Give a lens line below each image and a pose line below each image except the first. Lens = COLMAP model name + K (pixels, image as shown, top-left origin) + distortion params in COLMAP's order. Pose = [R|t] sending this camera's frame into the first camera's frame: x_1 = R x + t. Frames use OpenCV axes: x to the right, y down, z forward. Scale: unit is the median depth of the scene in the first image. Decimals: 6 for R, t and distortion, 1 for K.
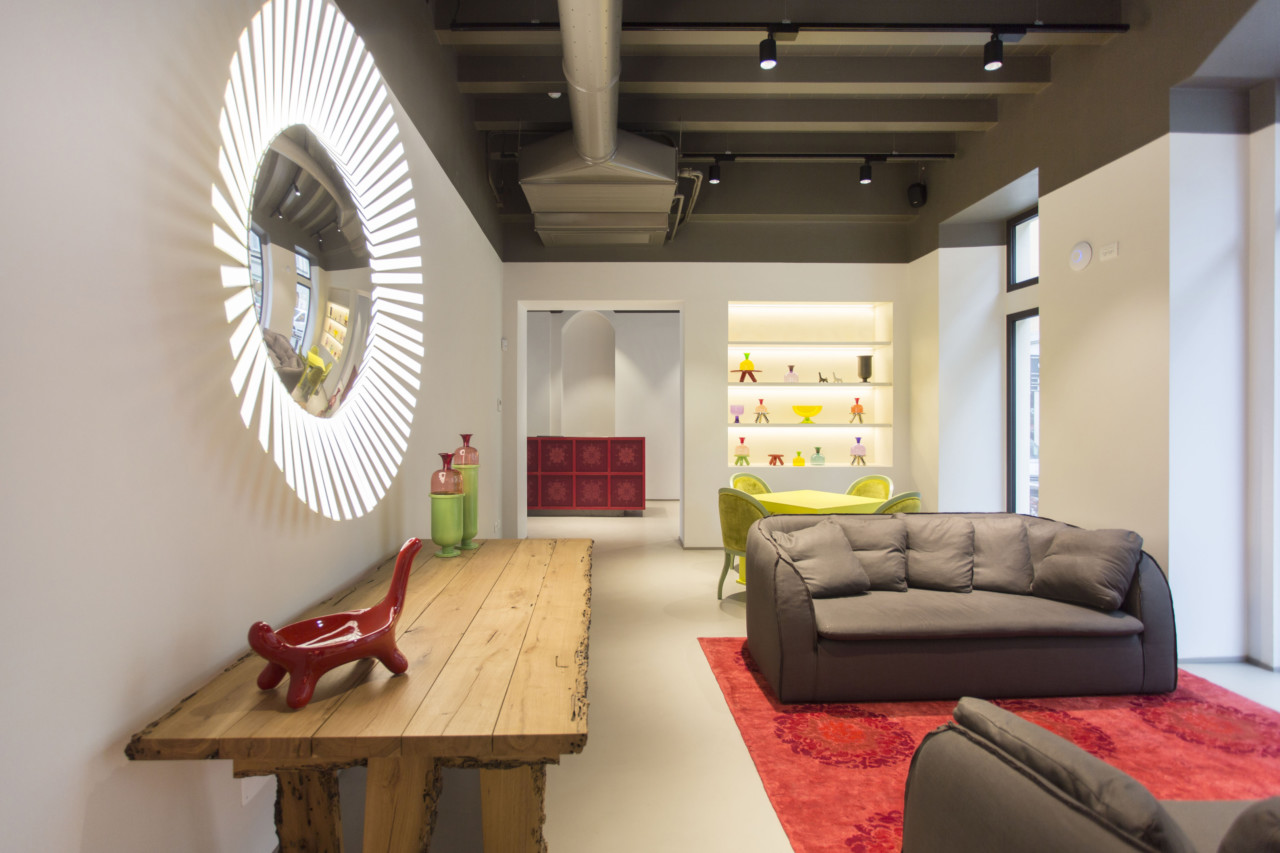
lens RADIAL K [[669.8, 0, 598.1], [0, 669.8, 410.6], [0, 0, 1]] dist [-0.000397, -0.000024]
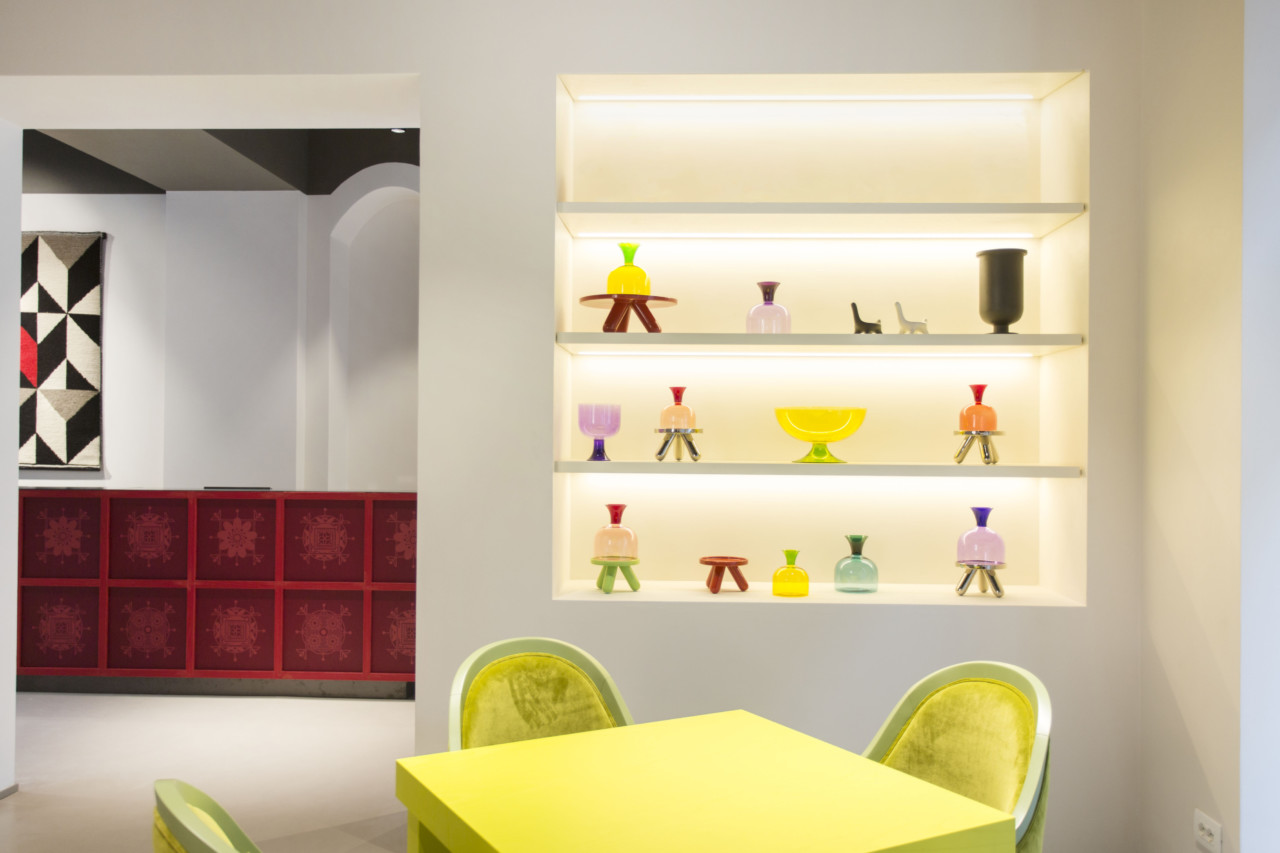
lens RADIAL K [[1064.9, 0, 640.0], [0, 1064.9, 426.5], [0, 0, 1]] dist [0.025869, 0.009277]
pose [[0.998765, 0.005900, -0.049342, 0.251761], [-0.006189, 0.999965, -0.005689, 0.004932], [0.049307, 0.005987, 0.998766, 0.484661]]
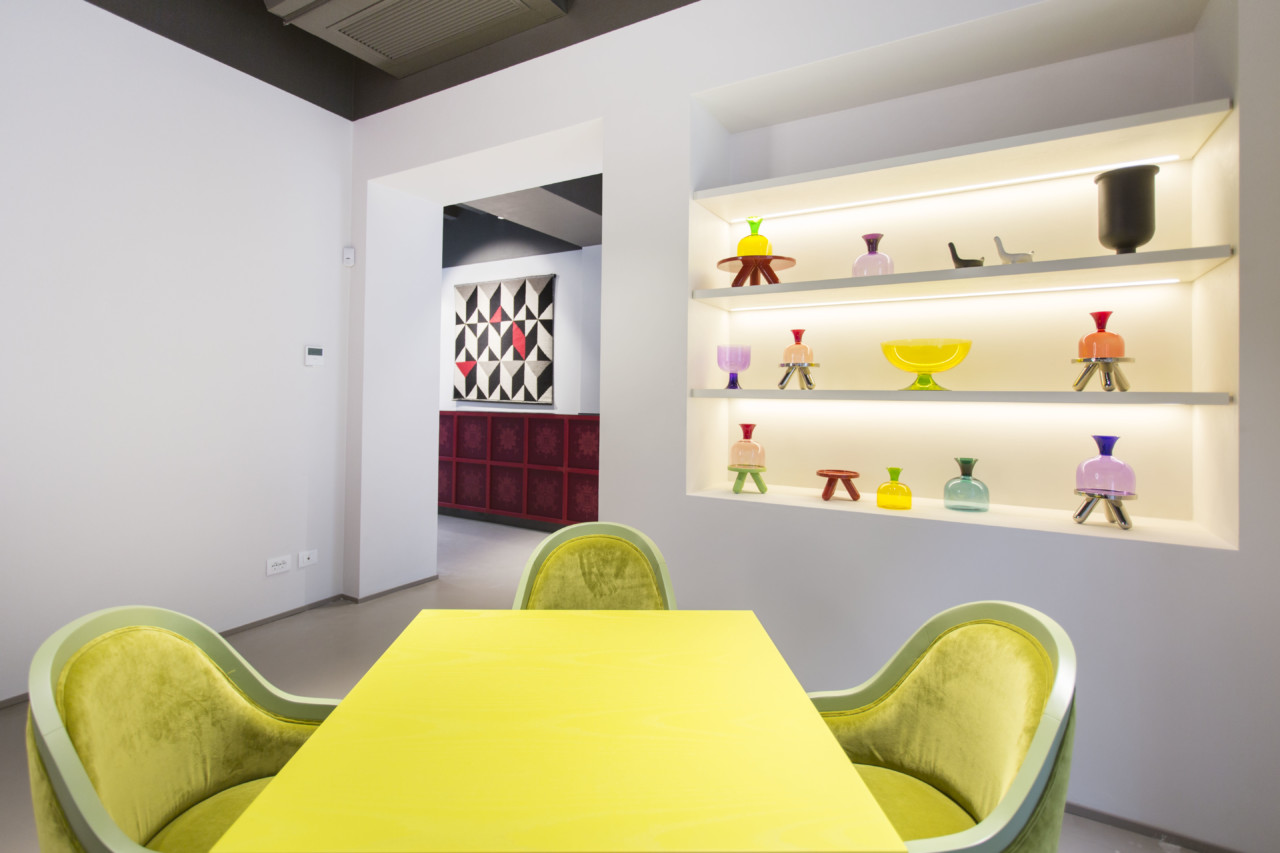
lens RADIAL K [[608.9, 0, 635.5], [0, 608.9, 382.1], [0, 0, 1]] dist [0.013379, 0.000097]
pose [[0.858369, -0.002712, -0.513026, 0.348373], [-0.006728, 0.999841, -0.016544, 0.020698], [0.512989, 0.017652, 0.858214, 0.640951]]
